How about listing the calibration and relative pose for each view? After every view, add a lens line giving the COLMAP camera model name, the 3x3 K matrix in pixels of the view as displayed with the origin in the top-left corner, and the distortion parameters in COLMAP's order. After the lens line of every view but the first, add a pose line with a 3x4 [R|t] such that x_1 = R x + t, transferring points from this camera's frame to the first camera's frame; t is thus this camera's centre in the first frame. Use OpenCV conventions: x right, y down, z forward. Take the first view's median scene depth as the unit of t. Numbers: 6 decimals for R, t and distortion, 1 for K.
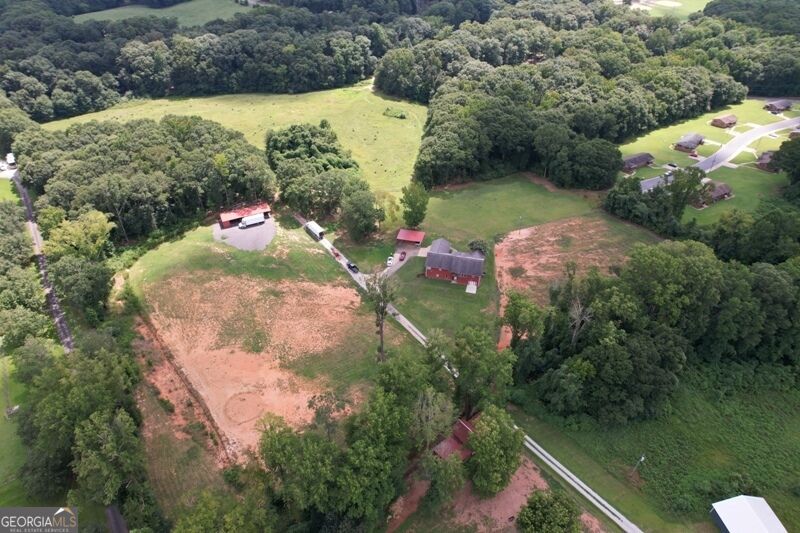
lens RADIAL K [[510.7, 0, 401.3], [0, 510.7, 266.6], [0, 0, 1]] dist [-0.078832, 0.069875]
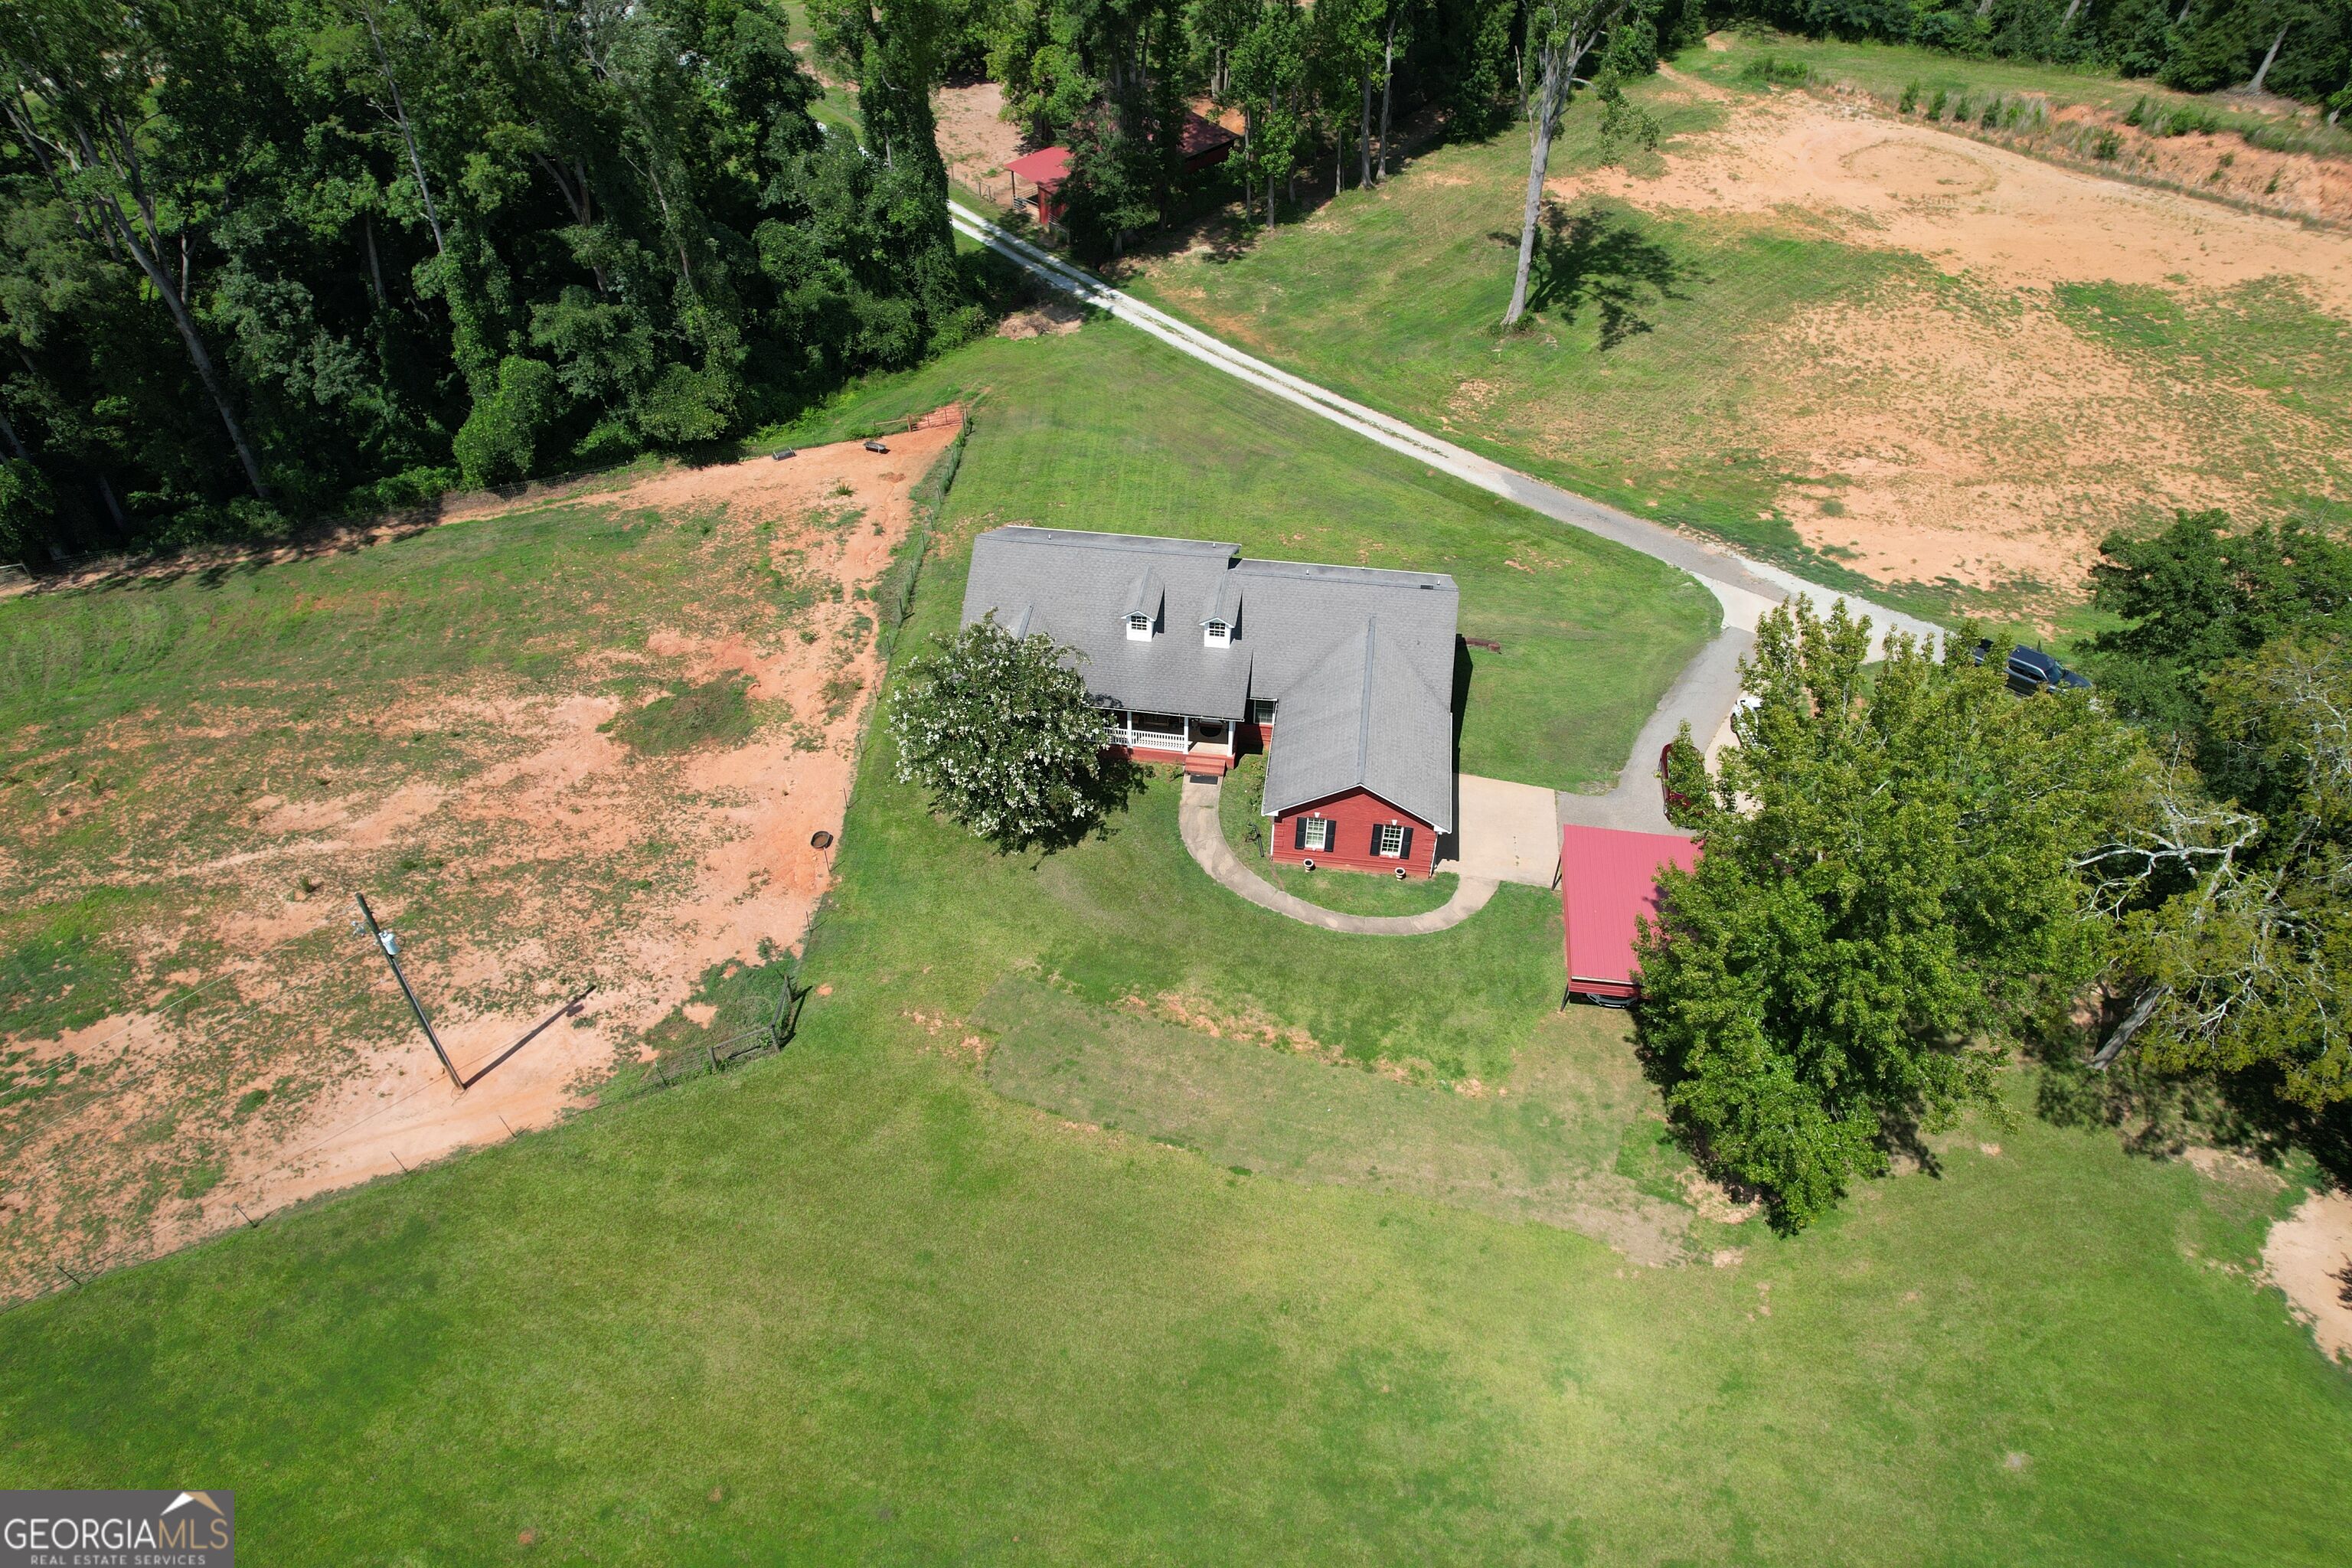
lens RADIAL K [[1501.4, 0, 1179.7], [0, 1501.4, 784.2], [0, 0, 1]] dist [-0.078832, 0.069875]
pose [[-0.994344, 0.073887, -0.076294, 0.108792], [-0.064972, 0.145081, 0.987284, -0.265051], [0.084016, 0.986657, -0.139460, 0.830205]]
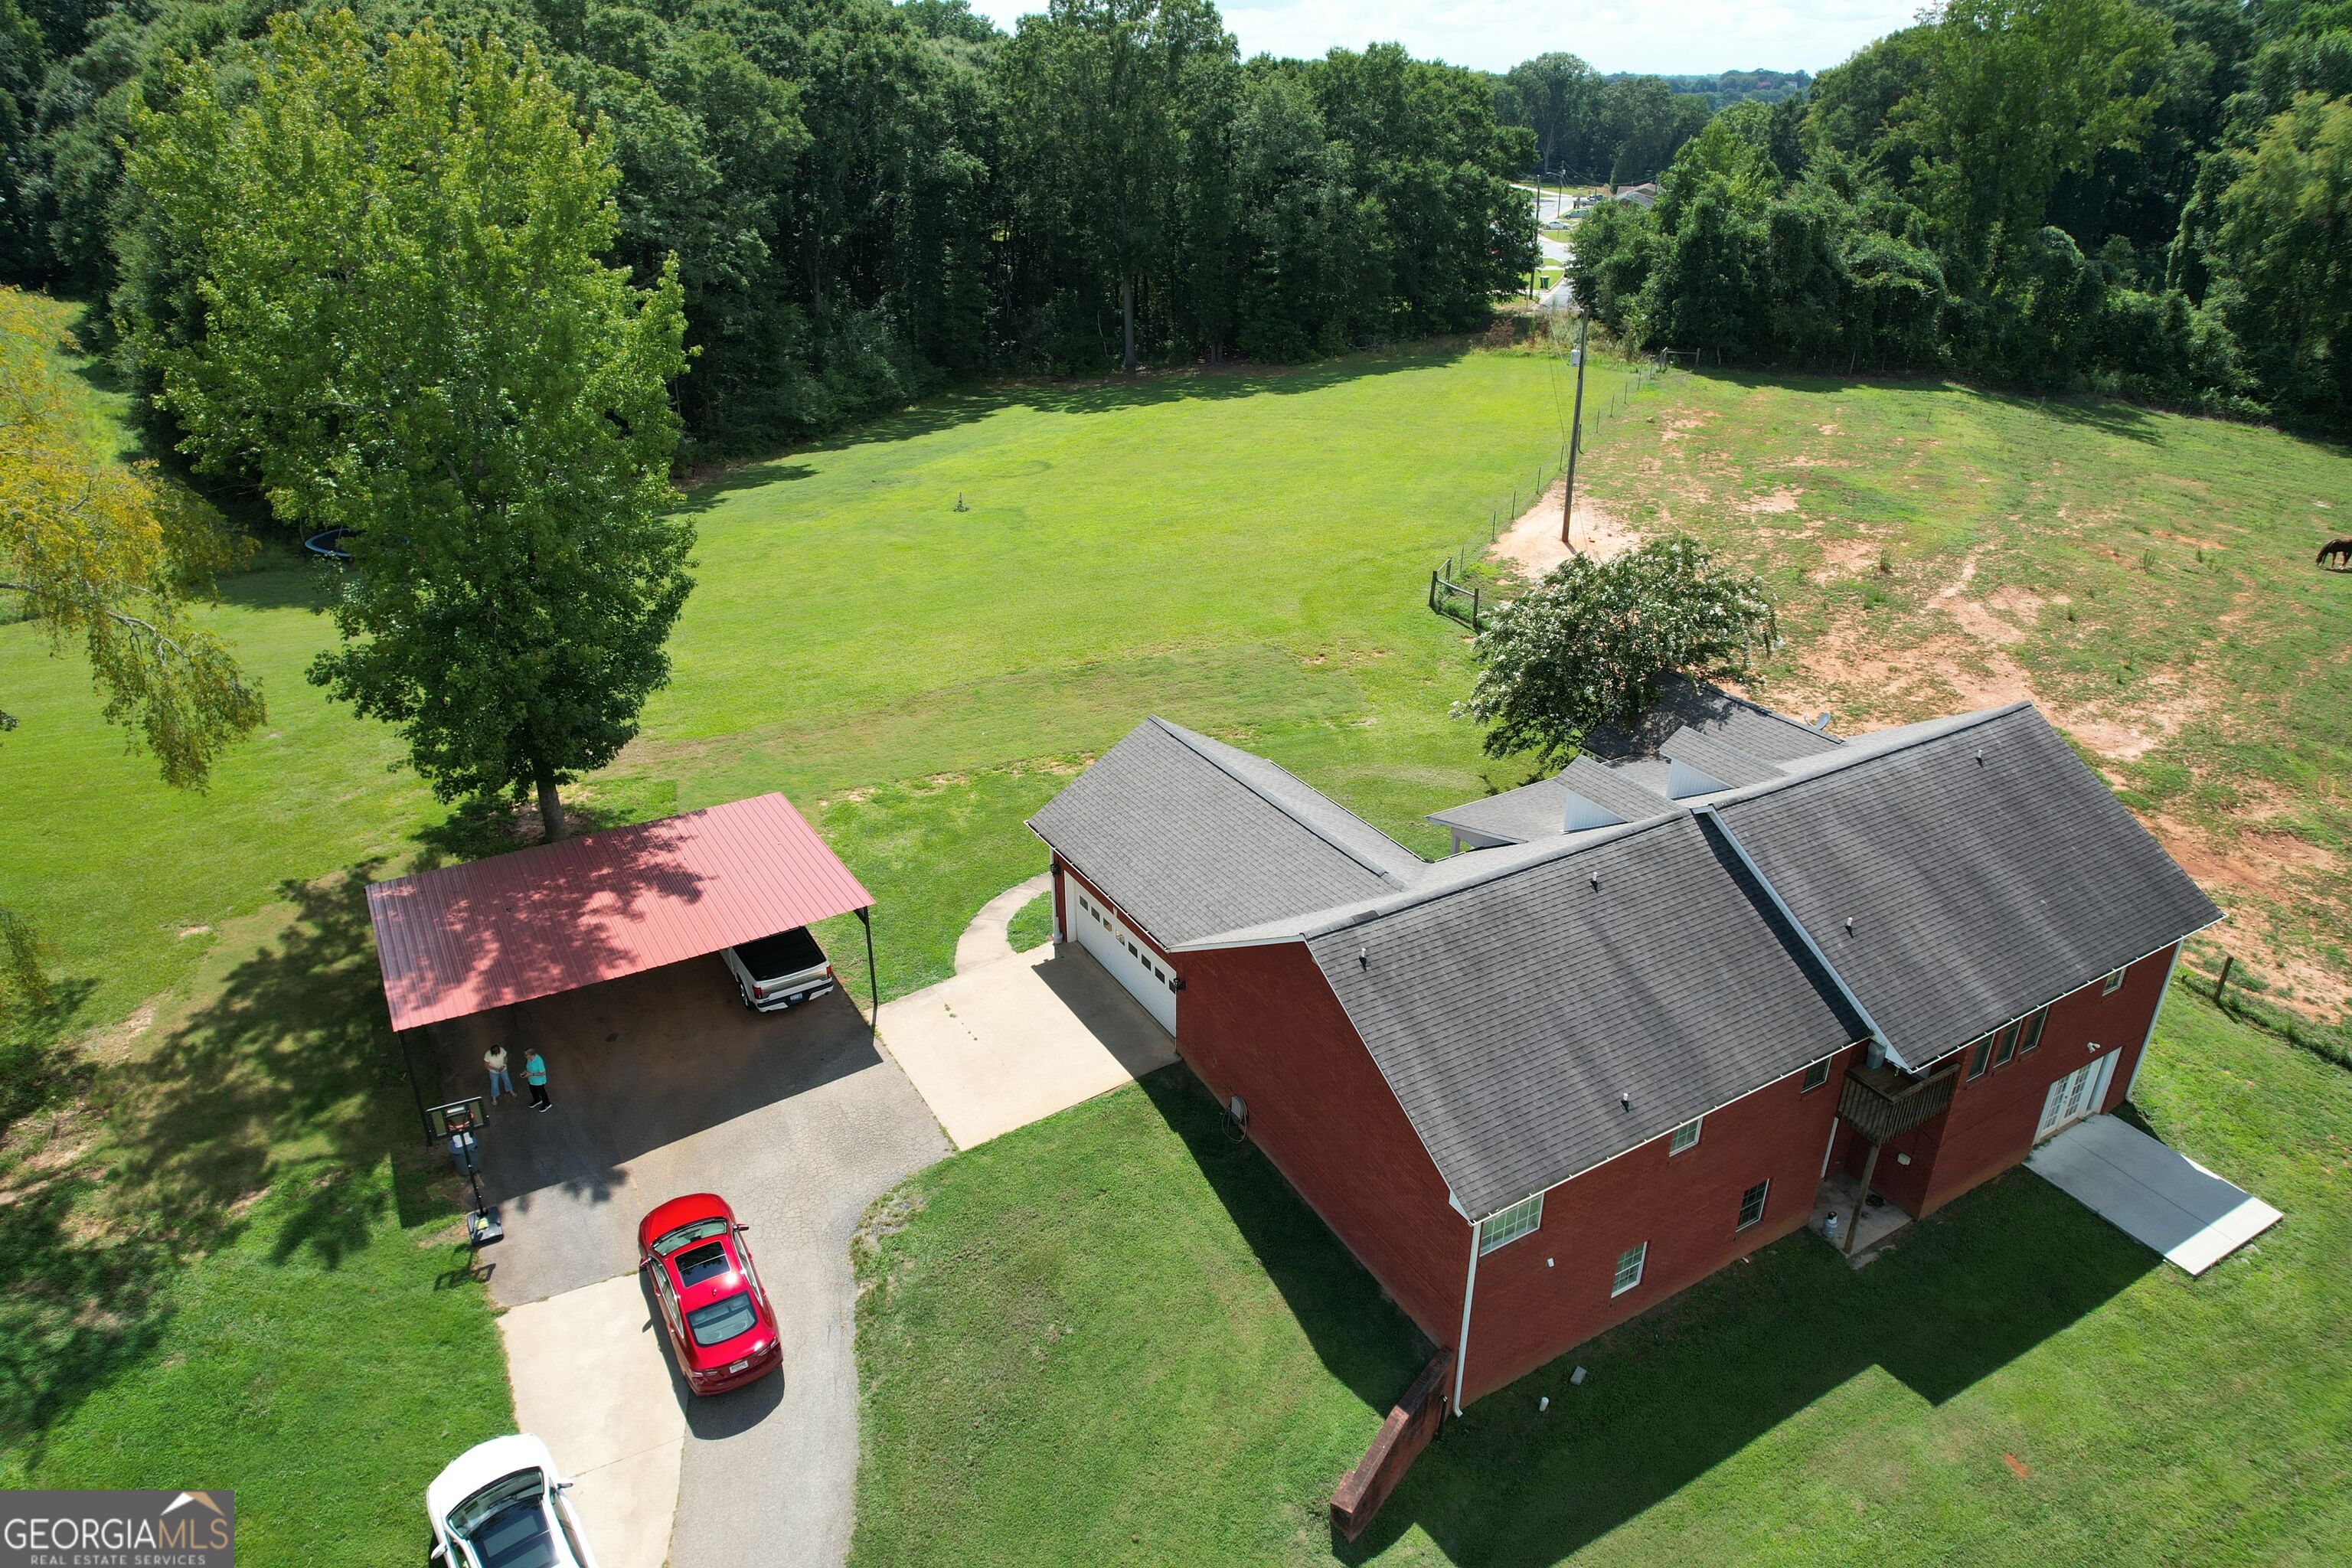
lens RADIAL K [[1501.4, 0, 1179.7], [0, 1501.4, 784.2], [0, 0, 1]] dist [-0.078832, 0.069875]
pose [[0.714181, -0.299235, 0.632775, -0.031229], [0.427706, 0.902176, -0.056097, -0.029603], [-0.554088, 0.310705, 0.772301, 0.684649]]
